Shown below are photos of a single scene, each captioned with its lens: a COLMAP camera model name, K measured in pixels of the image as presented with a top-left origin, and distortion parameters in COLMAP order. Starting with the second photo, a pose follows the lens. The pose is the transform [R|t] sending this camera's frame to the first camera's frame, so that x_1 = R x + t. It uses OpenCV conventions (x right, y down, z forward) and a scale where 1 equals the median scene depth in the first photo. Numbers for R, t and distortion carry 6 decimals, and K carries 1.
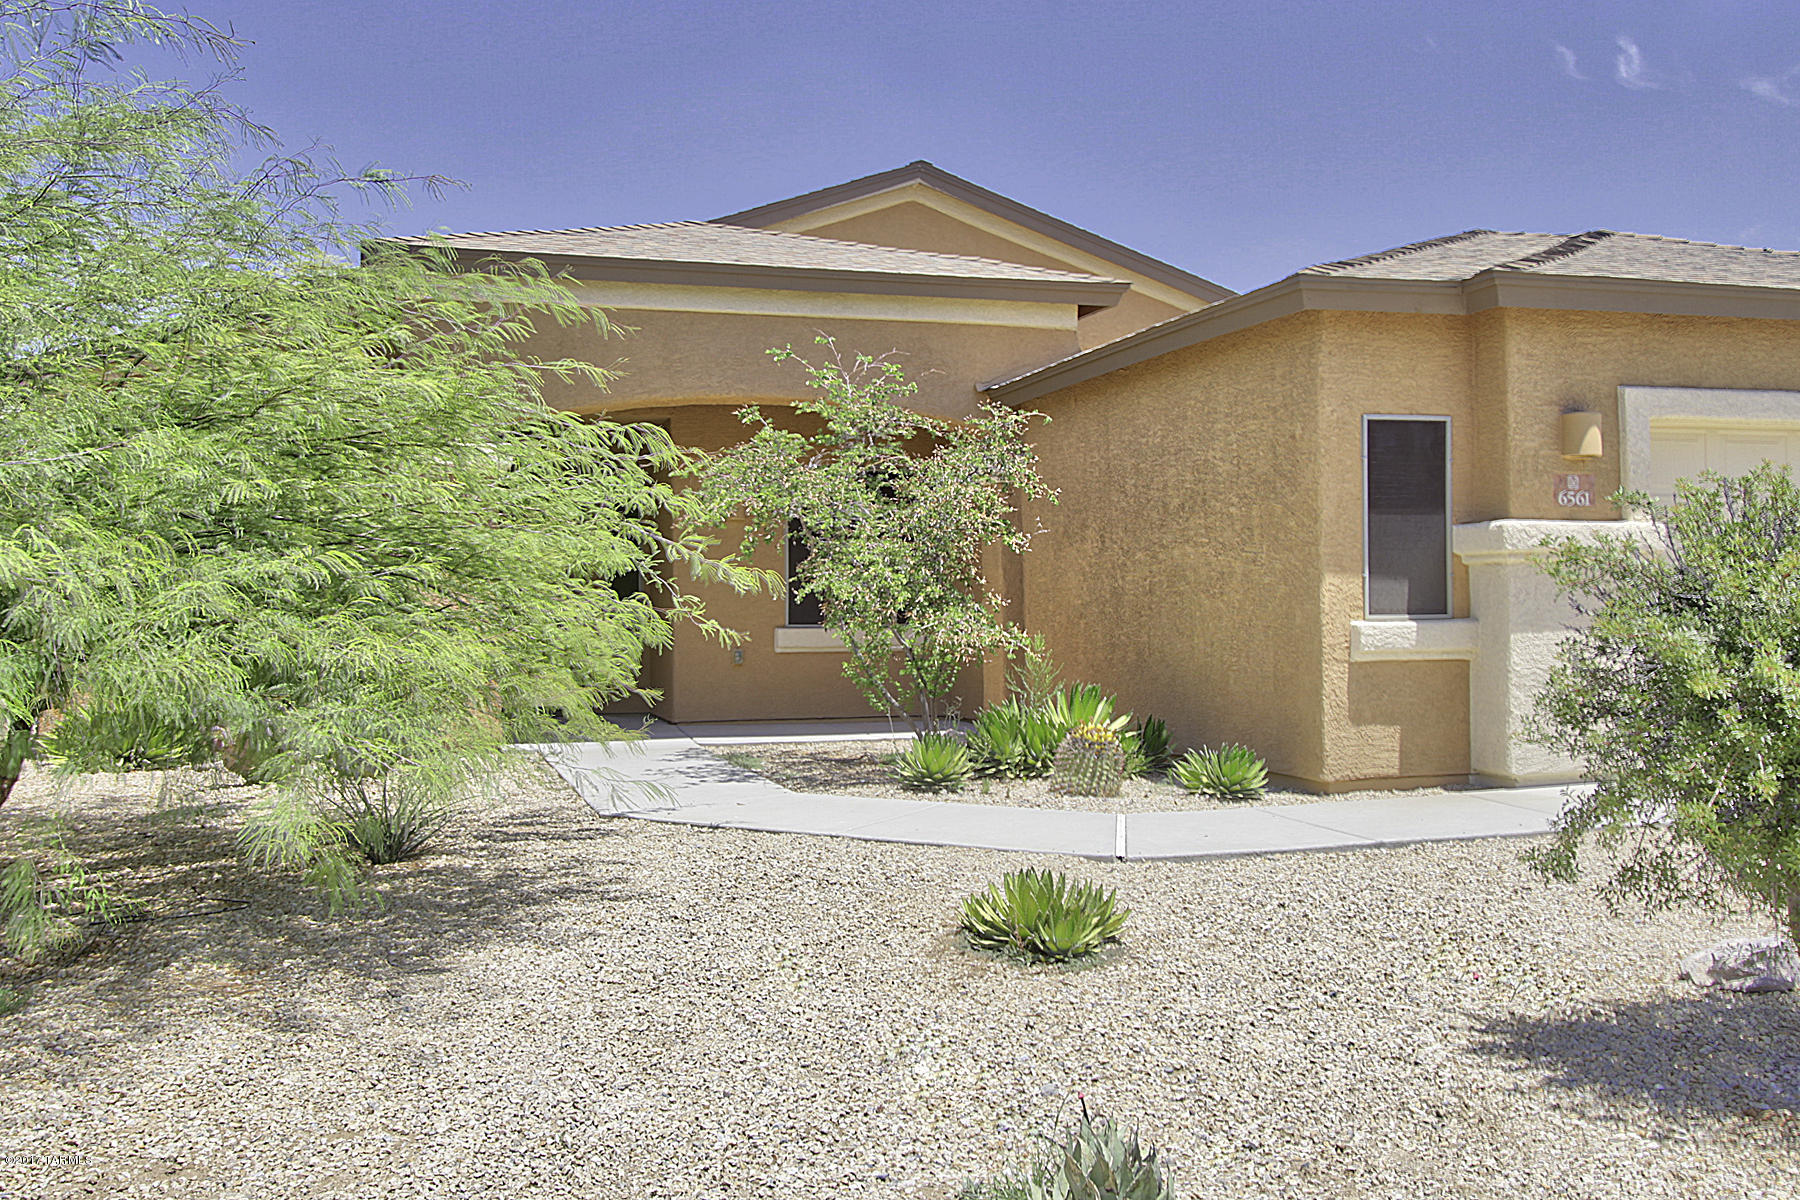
lens RADIAL K [[1542.0, 0, 900.4], [0, 1542.0, 590.0], [0, 0, 1]] dist [-0.001917, 0.003775]
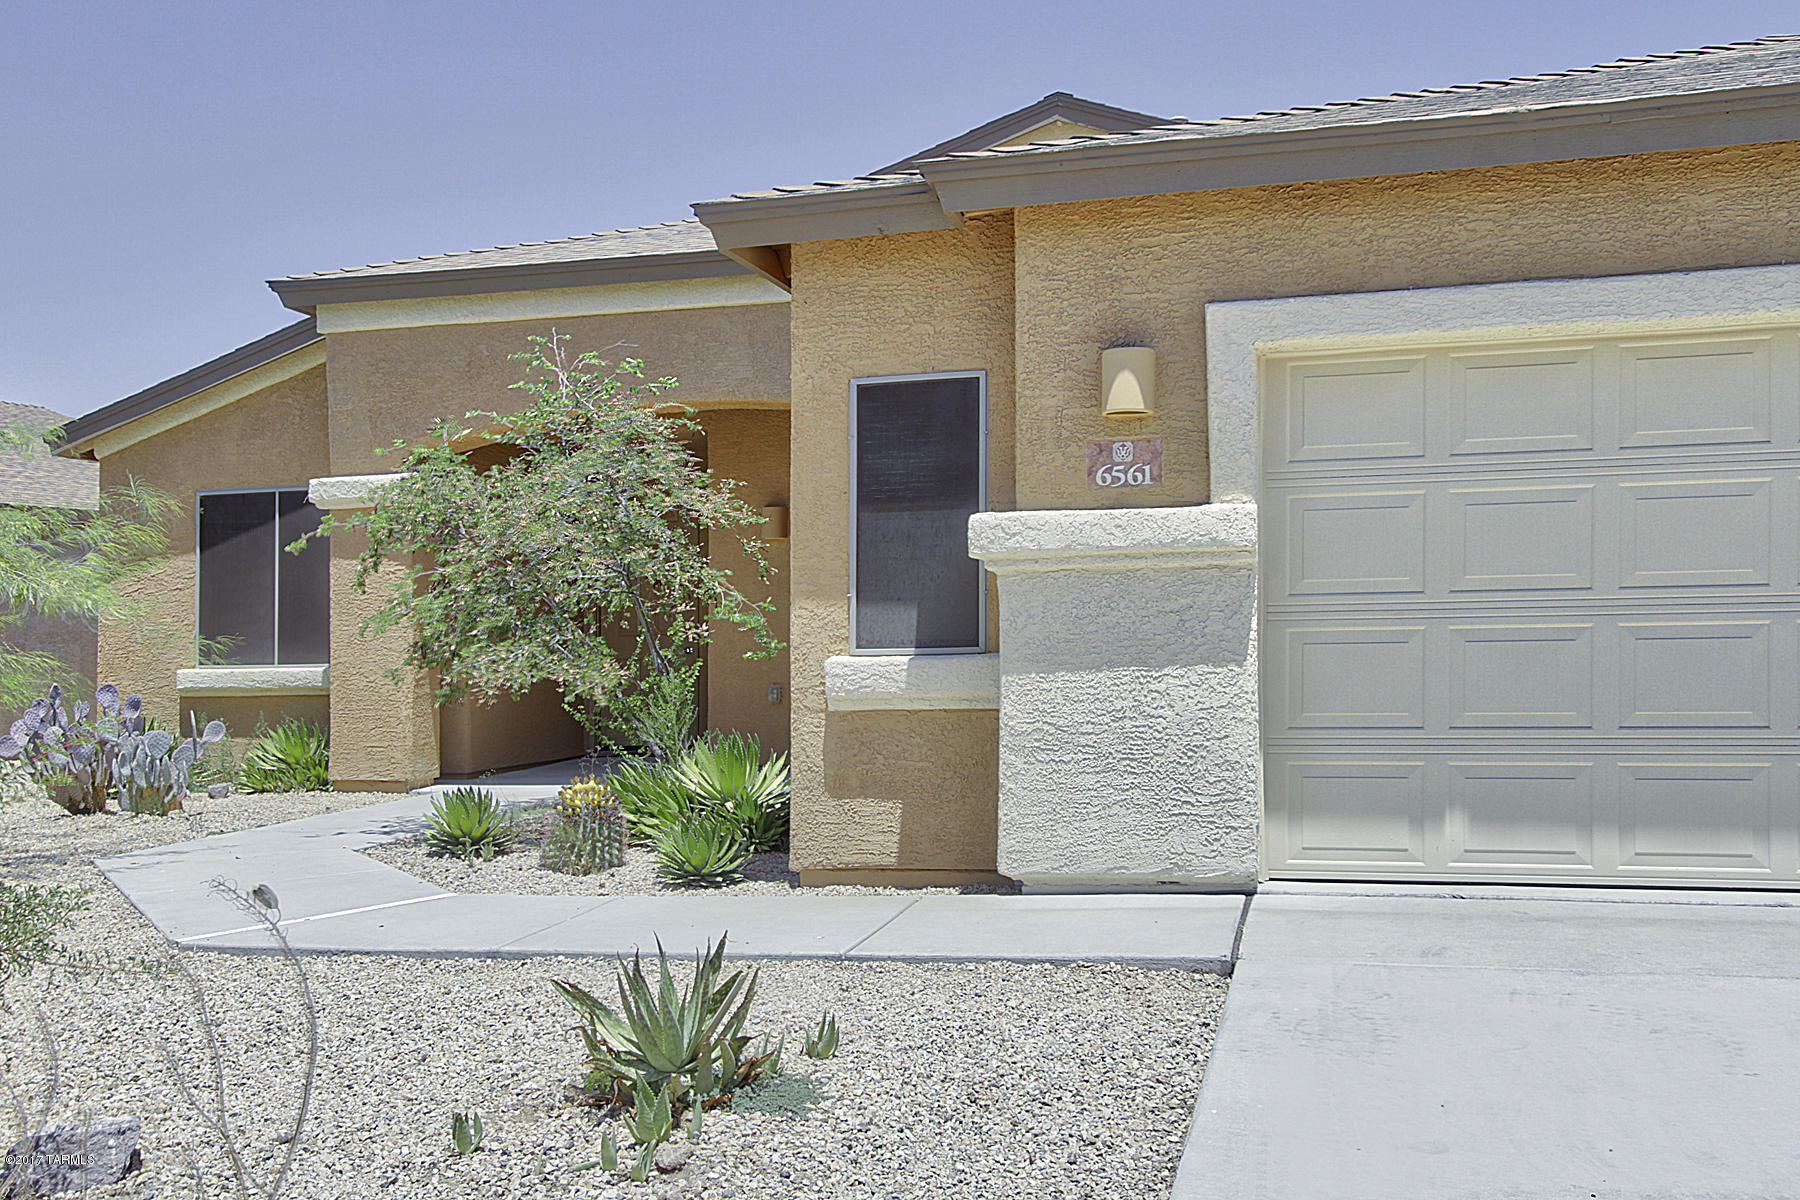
lens RADIAL K [[1742.8, 0, 898.3], [0, 1742.8, 611.8], [0, 0, 1]] dist [0.002255, 0.000000]
pose [[0.869157, -0.018302, -0.494198, 0.733327], [0.017150, 0.999829, -0.006865, 0.004620], [0.494239, -0.002509, 0.869322, 0.280551]]
